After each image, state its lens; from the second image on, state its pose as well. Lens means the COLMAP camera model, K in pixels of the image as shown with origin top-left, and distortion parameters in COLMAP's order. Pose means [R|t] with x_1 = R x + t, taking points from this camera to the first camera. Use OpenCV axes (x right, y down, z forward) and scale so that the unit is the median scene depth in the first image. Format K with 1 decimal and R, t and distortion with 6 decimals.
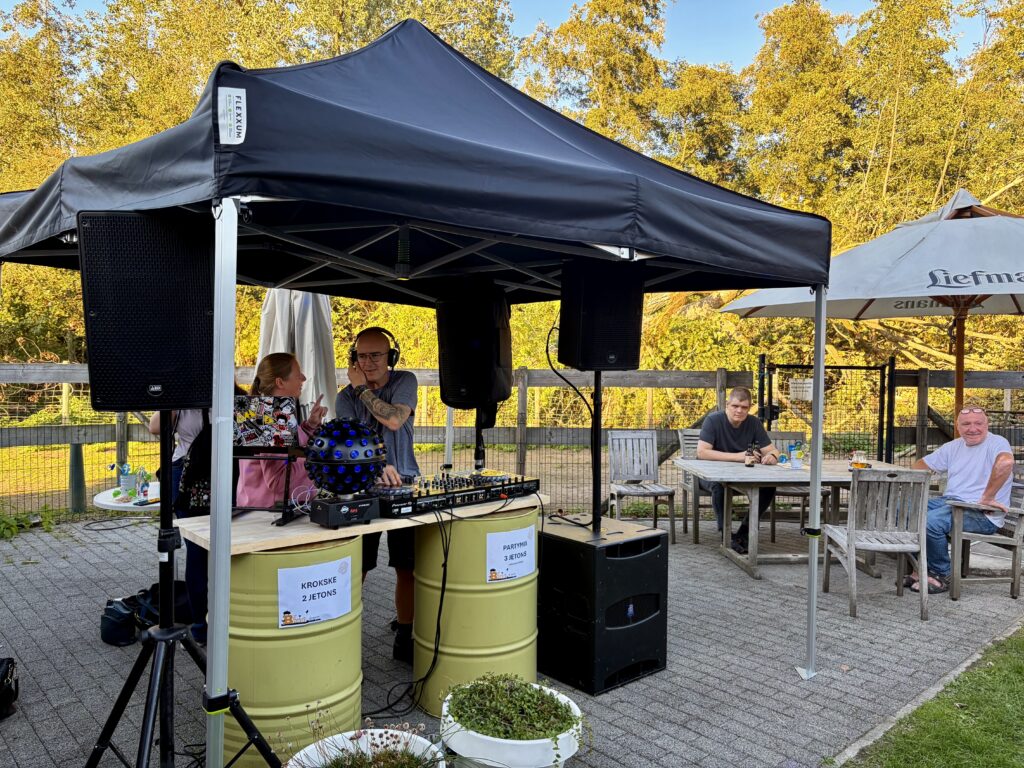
lens RADIAL K [[786.1, 0, 511.5], [0, 786.1, 383.4], [0, 0, 1]] dist [0.009955, 0.002115]
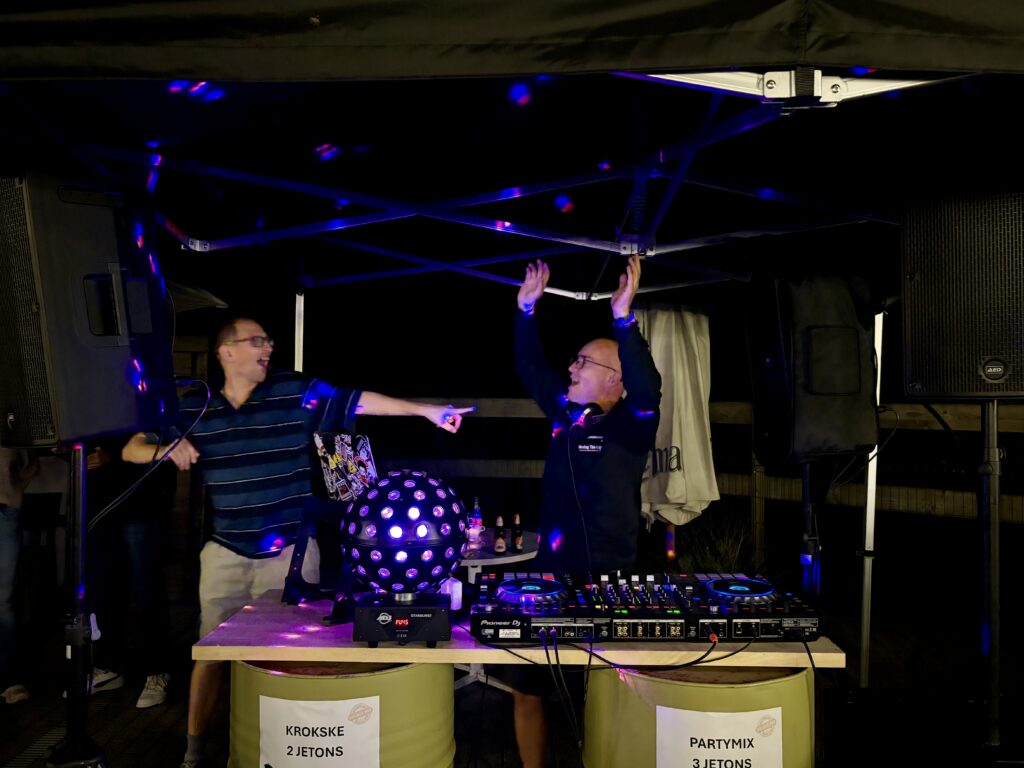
lens RADIAL K [[786.1, 0, 512.2], [0, 786.1, 382.9], [0, 0, 1]] dist [0.009955, 0.002115]
pose [[0.723723, -0.018533, -0.689841, 0.286030], [-0.017106, 0.998850, -0.044781, -0.000406], [0.689878, 0.044209, 0.722574, 0.583977]]
